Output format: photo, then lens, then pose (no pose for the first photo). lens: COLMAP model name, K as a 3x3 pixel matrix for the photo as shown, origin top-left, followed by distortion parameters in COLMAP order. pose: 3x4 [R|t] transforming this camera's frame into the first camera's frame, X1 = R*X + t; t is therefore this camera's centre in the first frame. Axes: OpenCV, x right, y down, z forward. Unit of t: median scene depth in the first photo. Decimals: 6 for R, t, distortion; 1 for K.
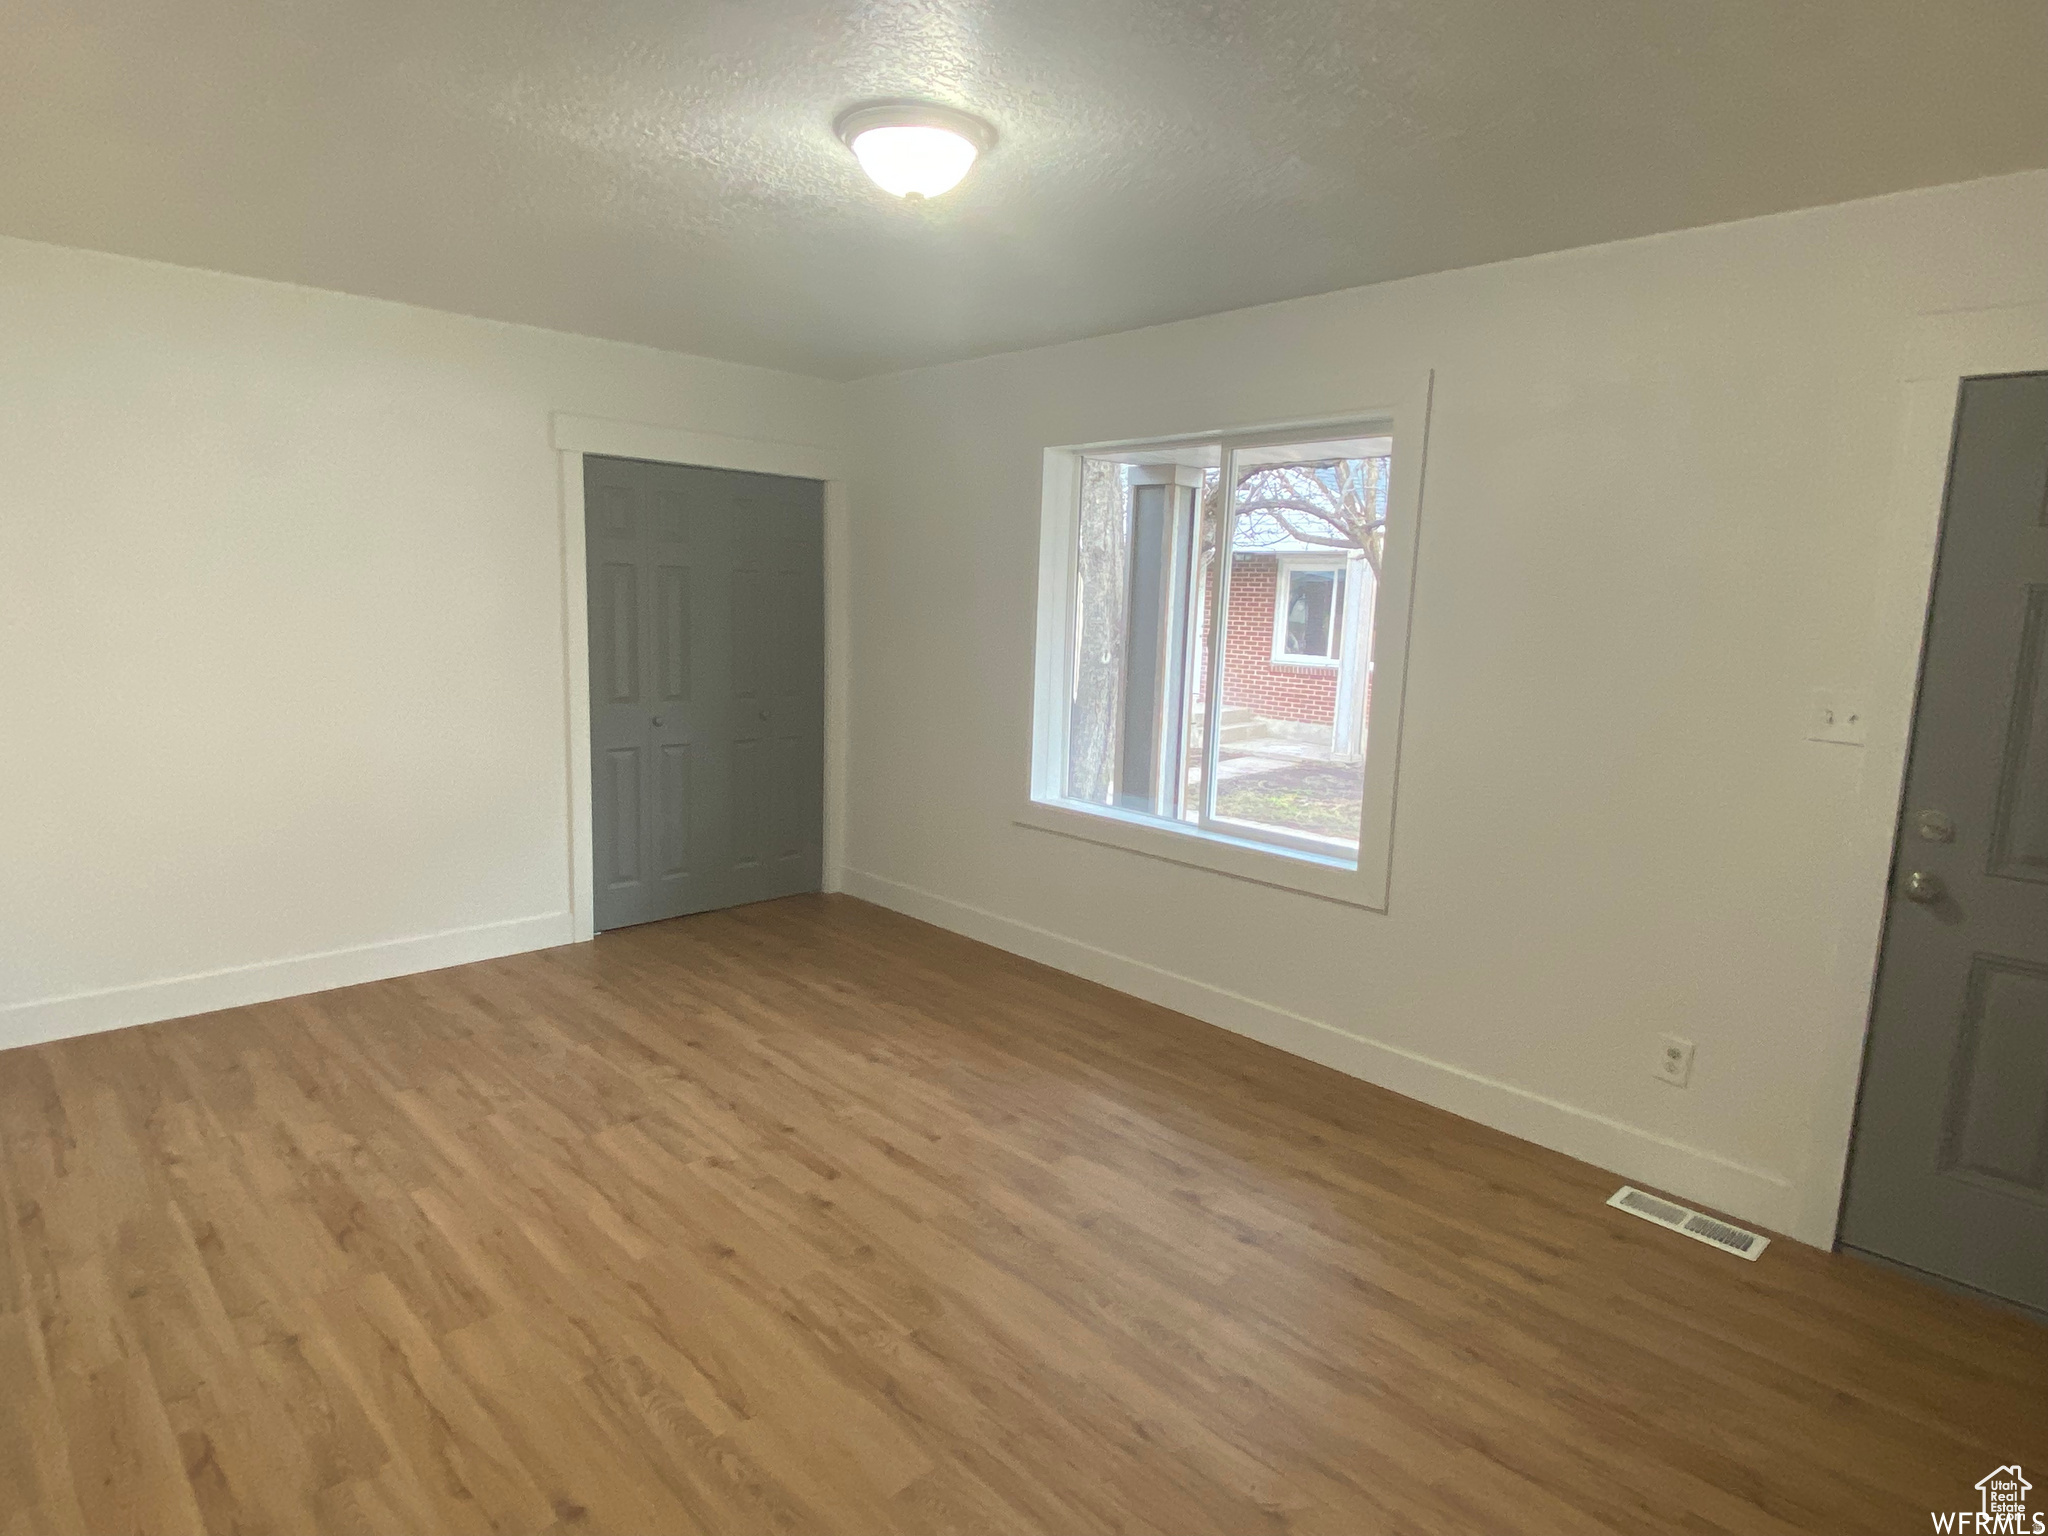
lens RADIAL K [[1147.5, 0, 1025.2], [0, 1147.5, 759.6], [0, 0, 1]] dist [0.055088, -0.061541]
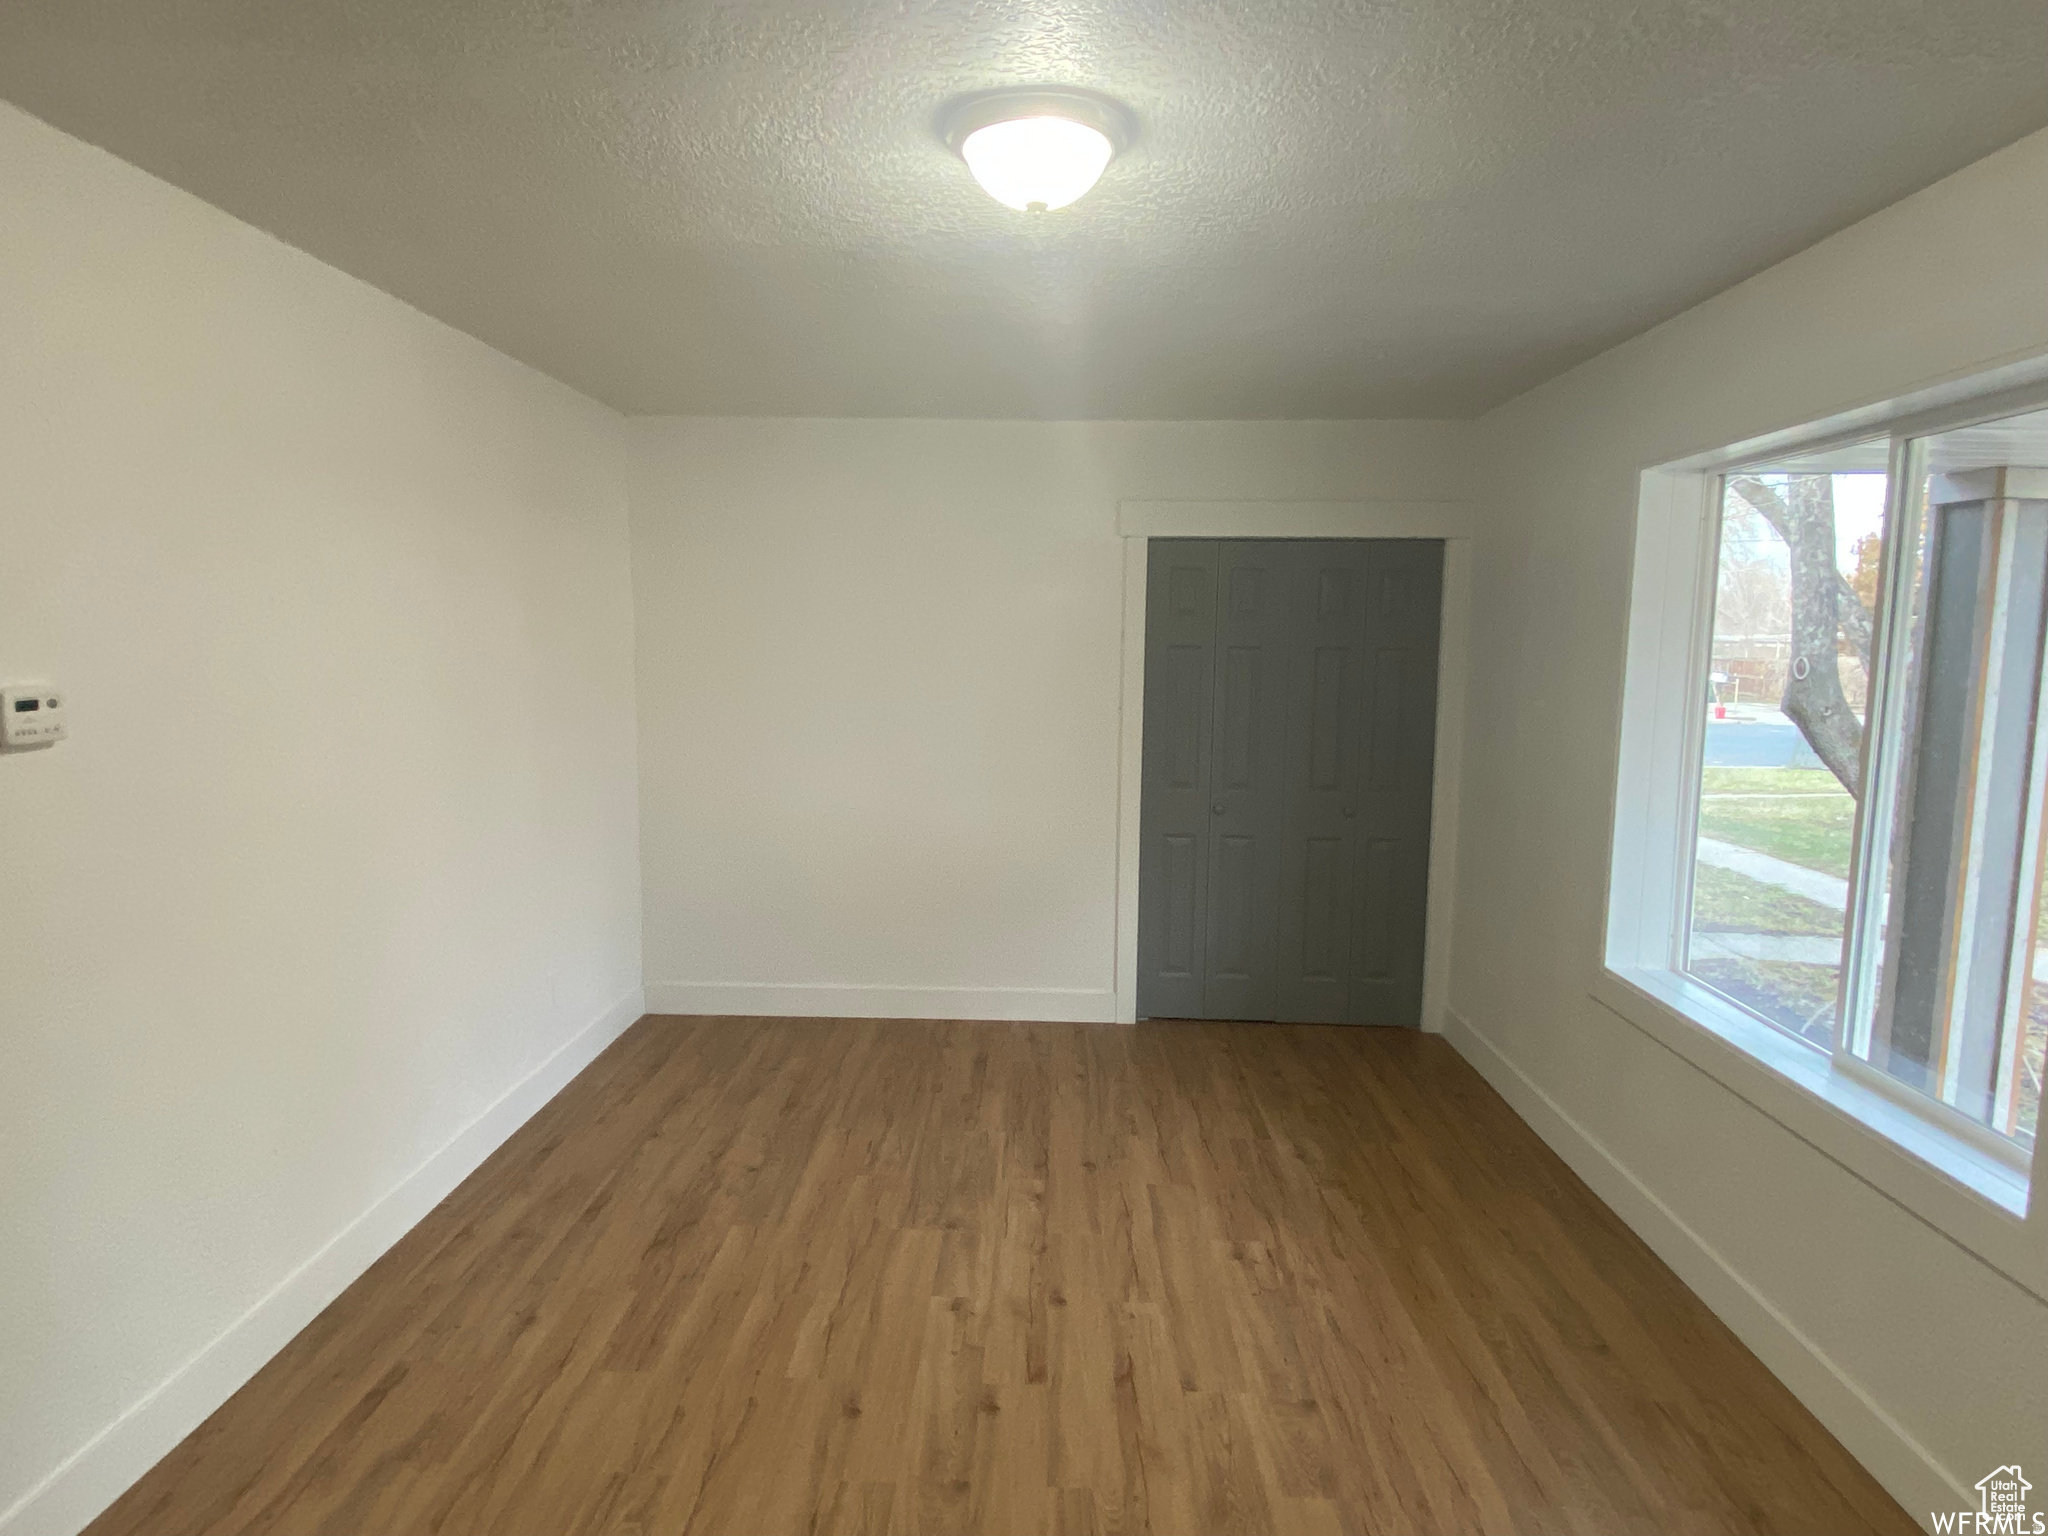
lens RADIAL K [[1147.5, 0, 1025.2], [0, 1147.5, 759.6], [0, 0, 1]] dist [0.055088, -0.061541]
pose [[0.694921, 0.054238, -0.717038, 0.332030], [-0.093531, 0.995498, -0.015344, -0.059786], [0.712977, 0.077728, 0.696866, 0.303607]]
